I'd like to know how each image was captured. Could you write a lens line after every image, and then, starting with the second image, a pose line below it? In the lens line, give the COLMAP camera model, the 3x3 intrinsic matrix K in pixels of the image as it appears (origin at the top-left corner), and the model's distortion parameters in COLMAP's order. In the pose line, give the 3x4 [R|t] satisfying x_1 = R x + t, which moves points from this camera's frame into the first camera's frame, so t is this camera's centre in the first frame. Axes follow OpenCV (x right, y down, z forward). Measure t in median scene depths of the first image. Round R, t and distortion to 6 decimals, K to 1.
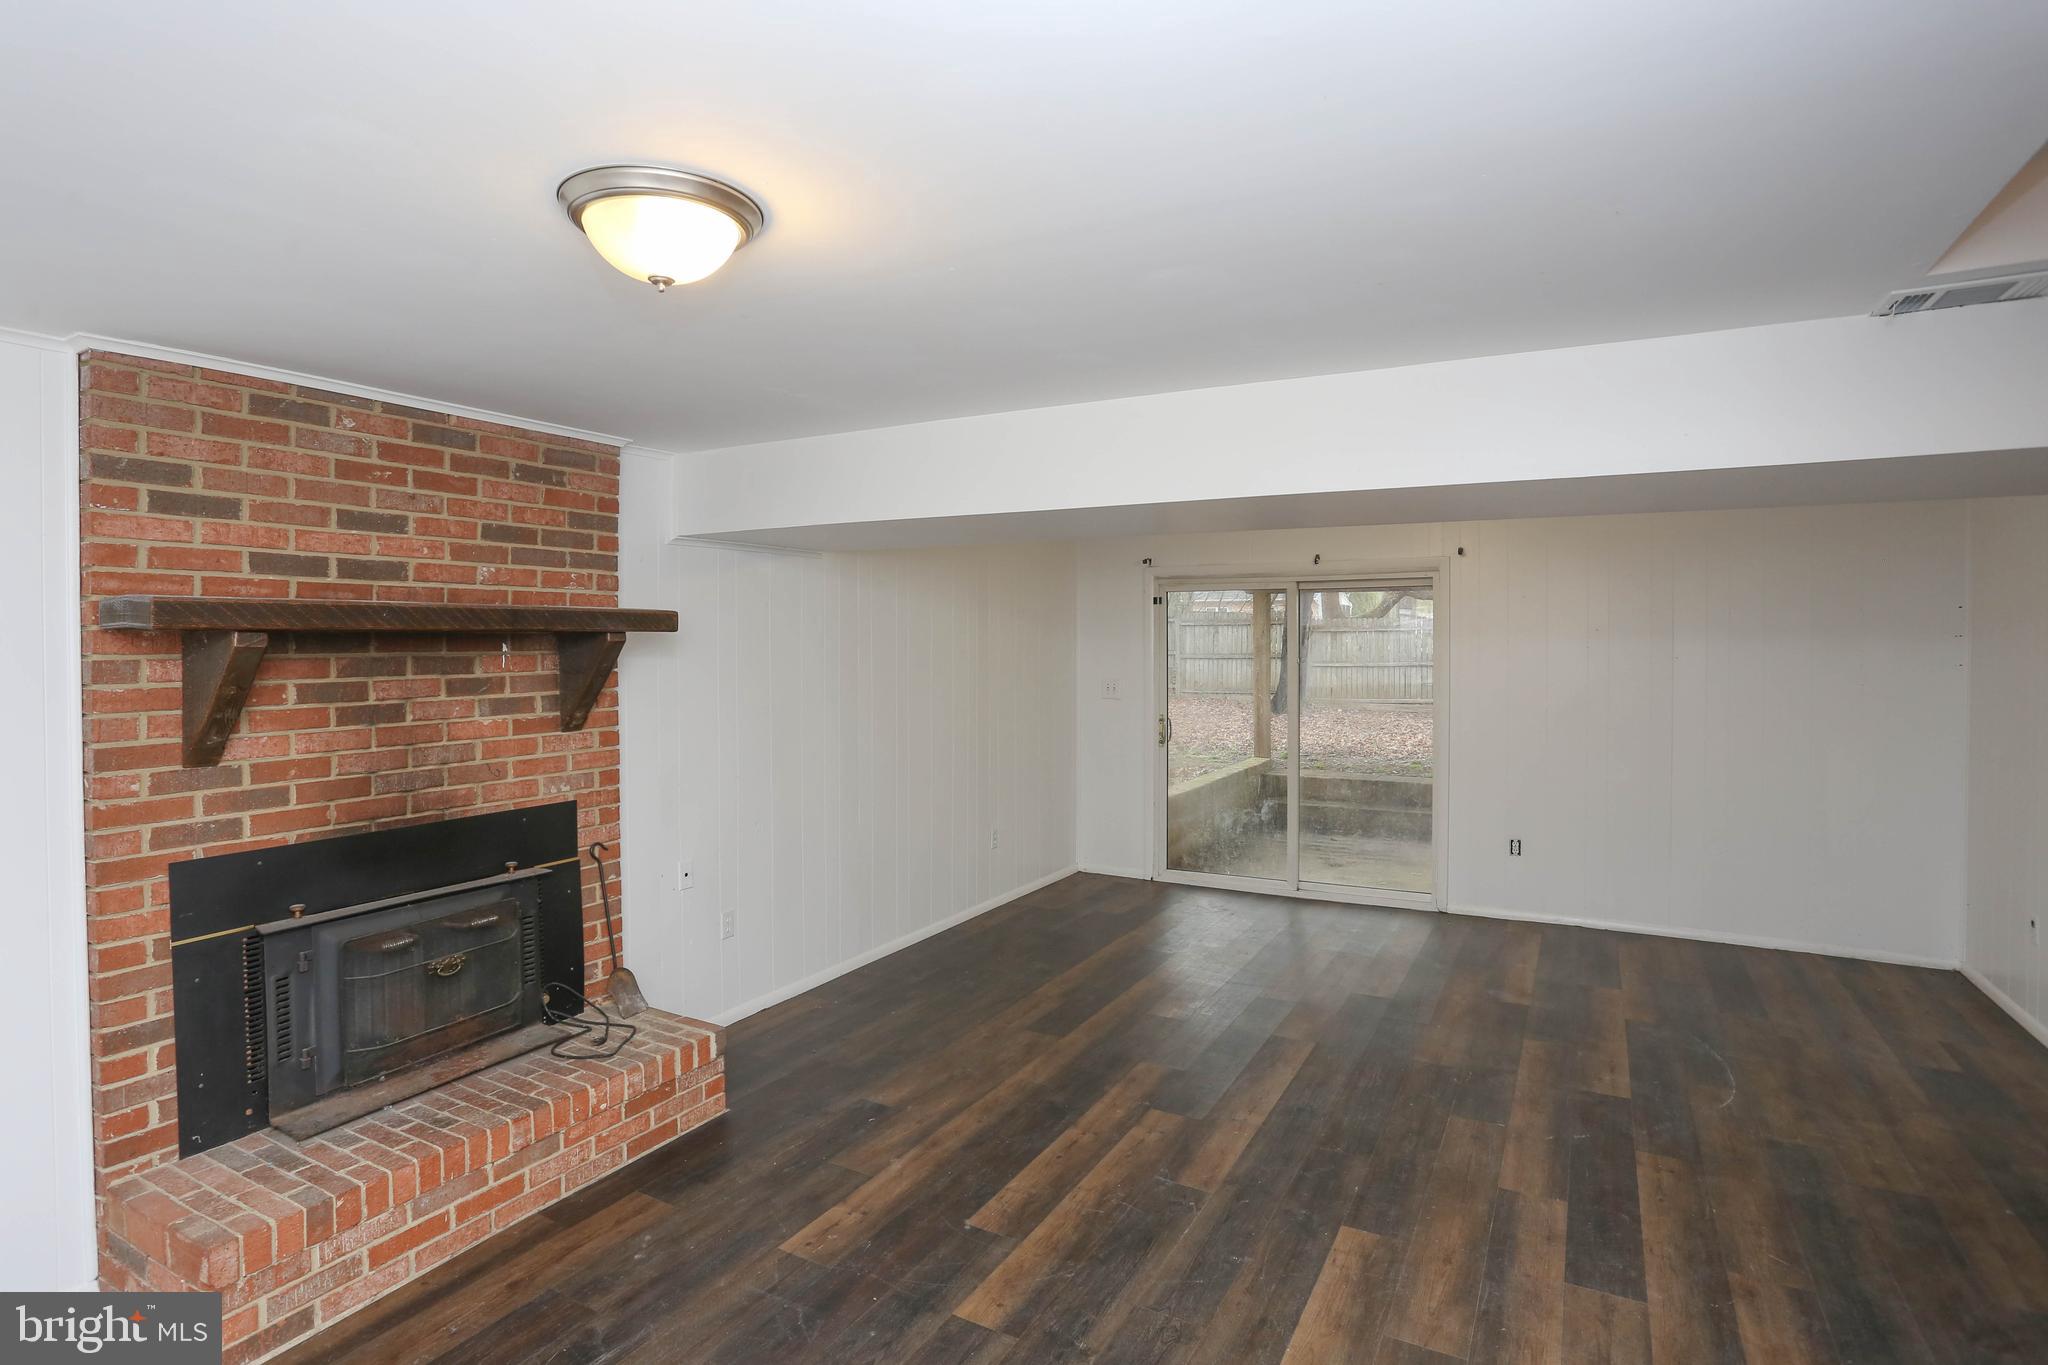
lens RADIAL K [[1018.6, 0, 1027.6], [0, 1018.6, 648.1], [0, 0, 1]] dist [-0.068446, 0.029433]
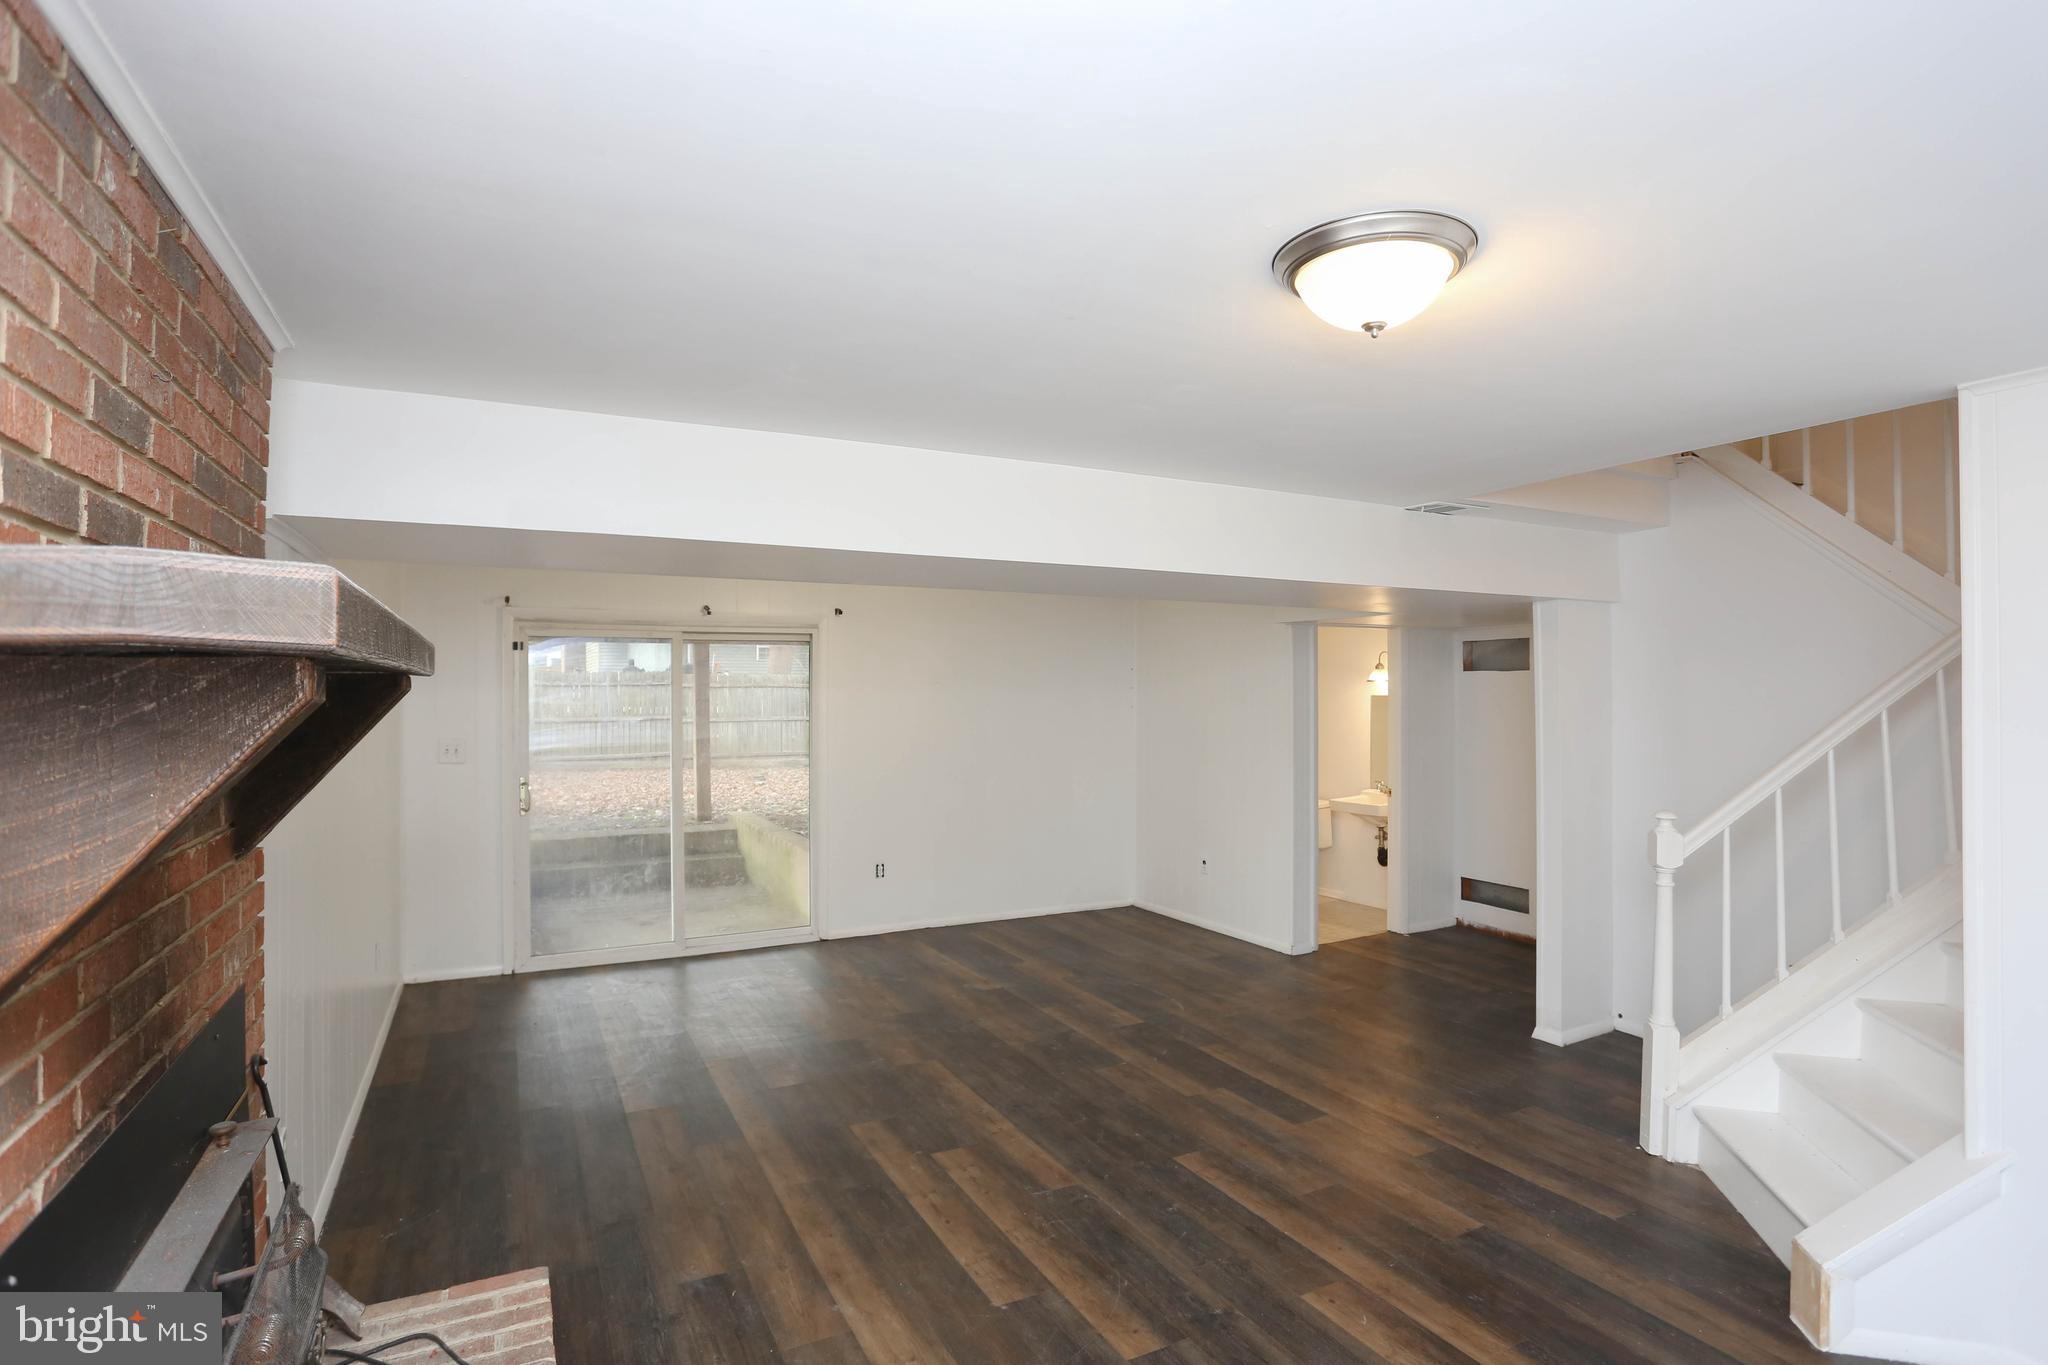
lens RADIAL K [[1012.8, 0, 1015.4], [0, 1012.8, 677.2], [0, 0, 1]] dist [-0.078397, 0.036110]
pose [[0.553296, 0.013664, 0.832873, -0.769719], [0.006233, 0.999770, -0.020543, -0.000001], [-0.832962, 0.016557, 0.553083, 0.421317]]
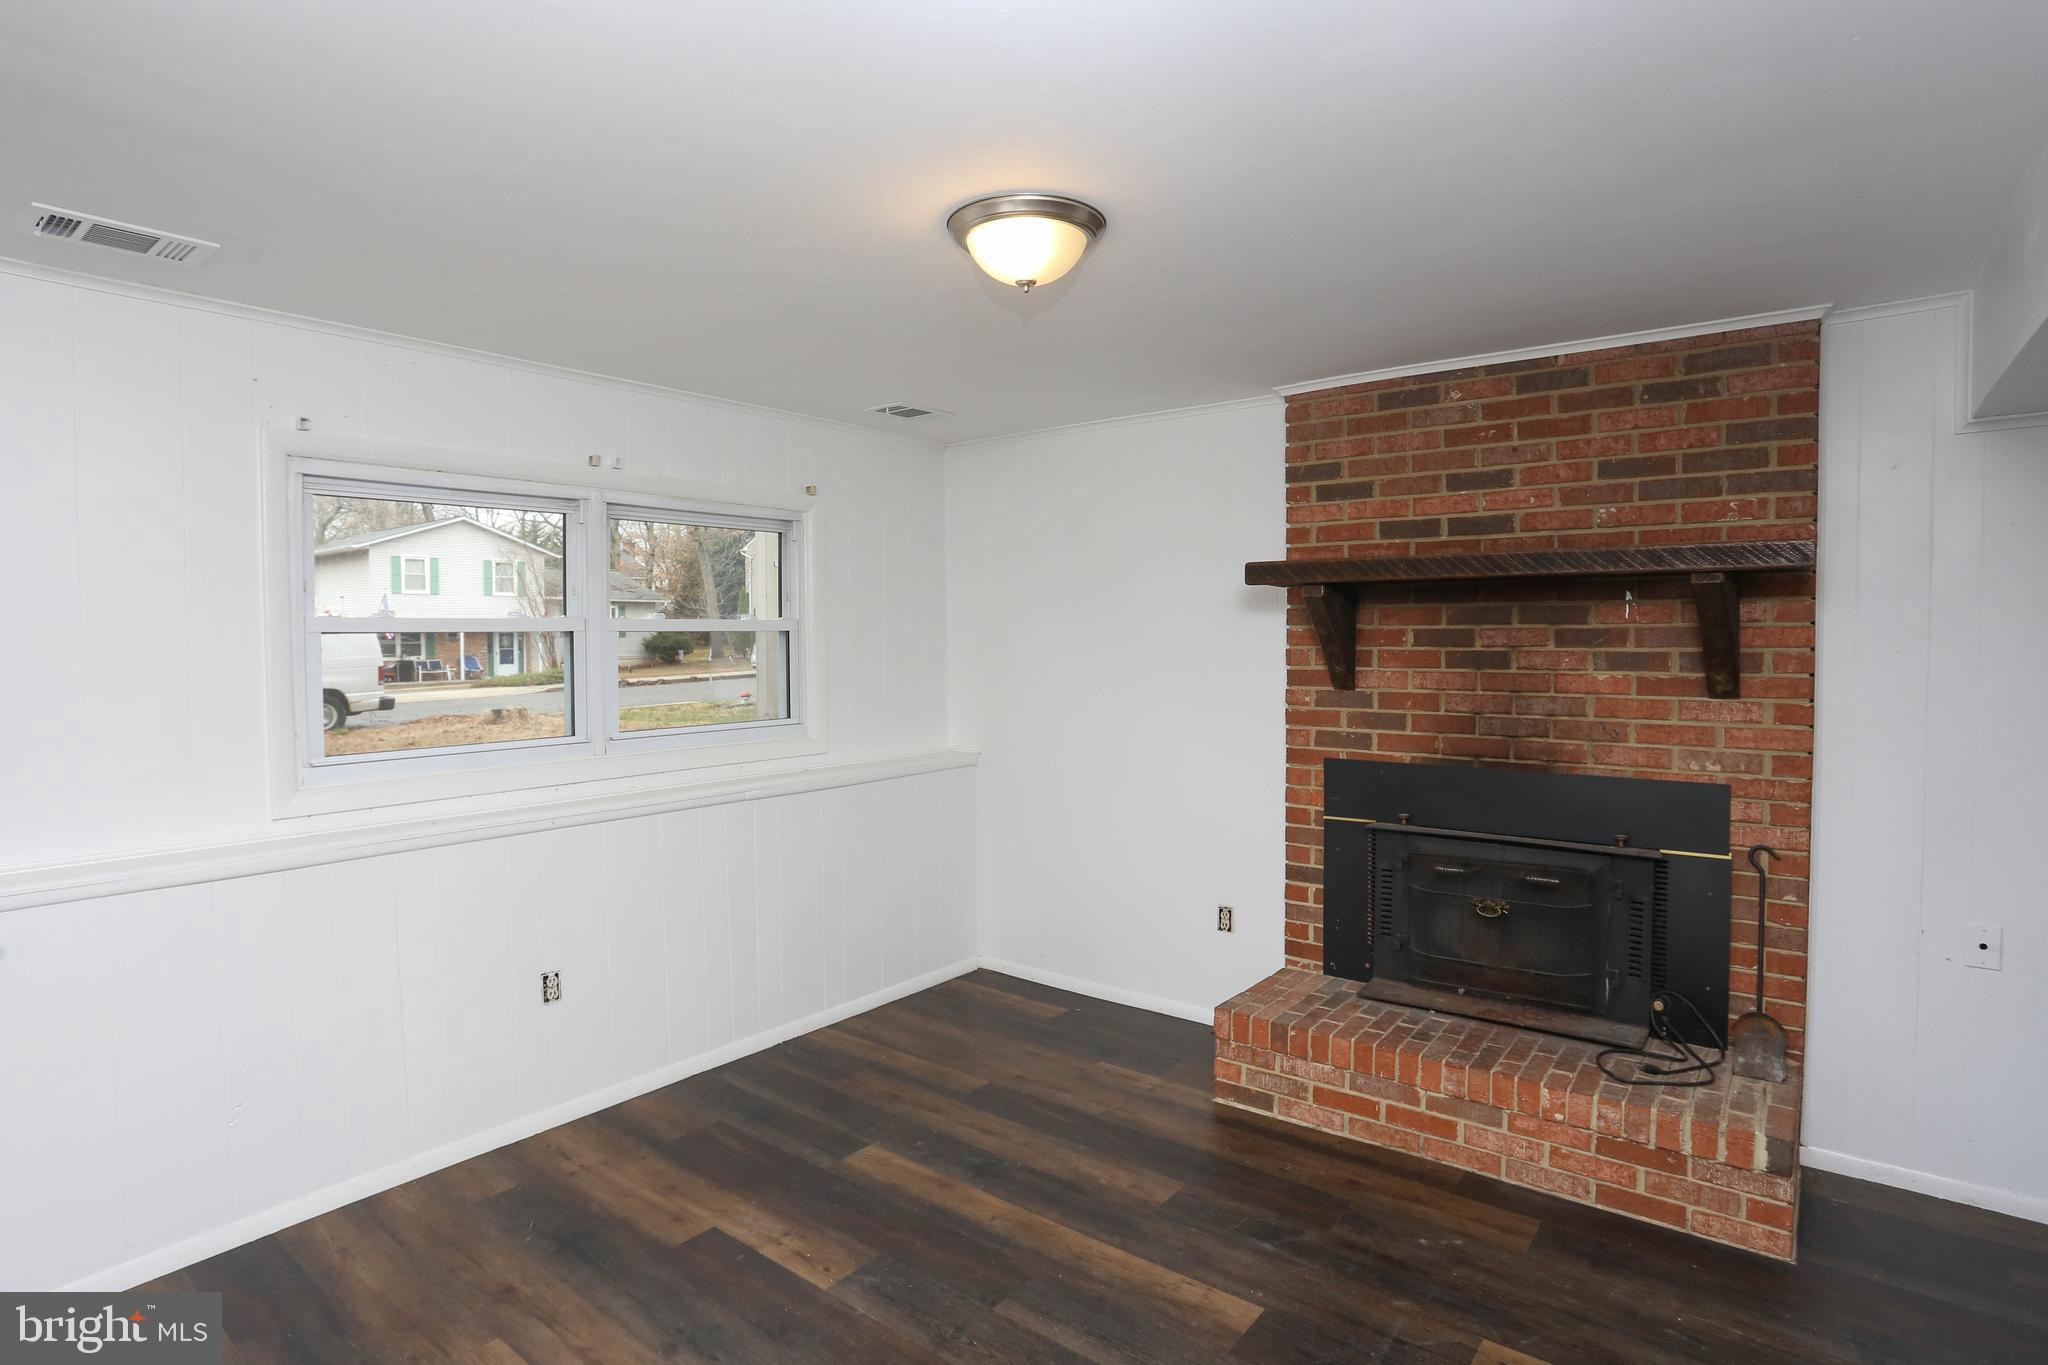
lens RADIAL K [[1062.3, 0, 1029.3], [0, 1062.3, 669.8], [0, 0, 1]] dist [-0.065500, 0.042444]
pose [[-0.140529, 0.039561, -0.989286, 0.523667], [-0.001921, 0.999189, 0.040230, 0.031674], [0.990075, 0.007554, -0.140339, 0.658834]]
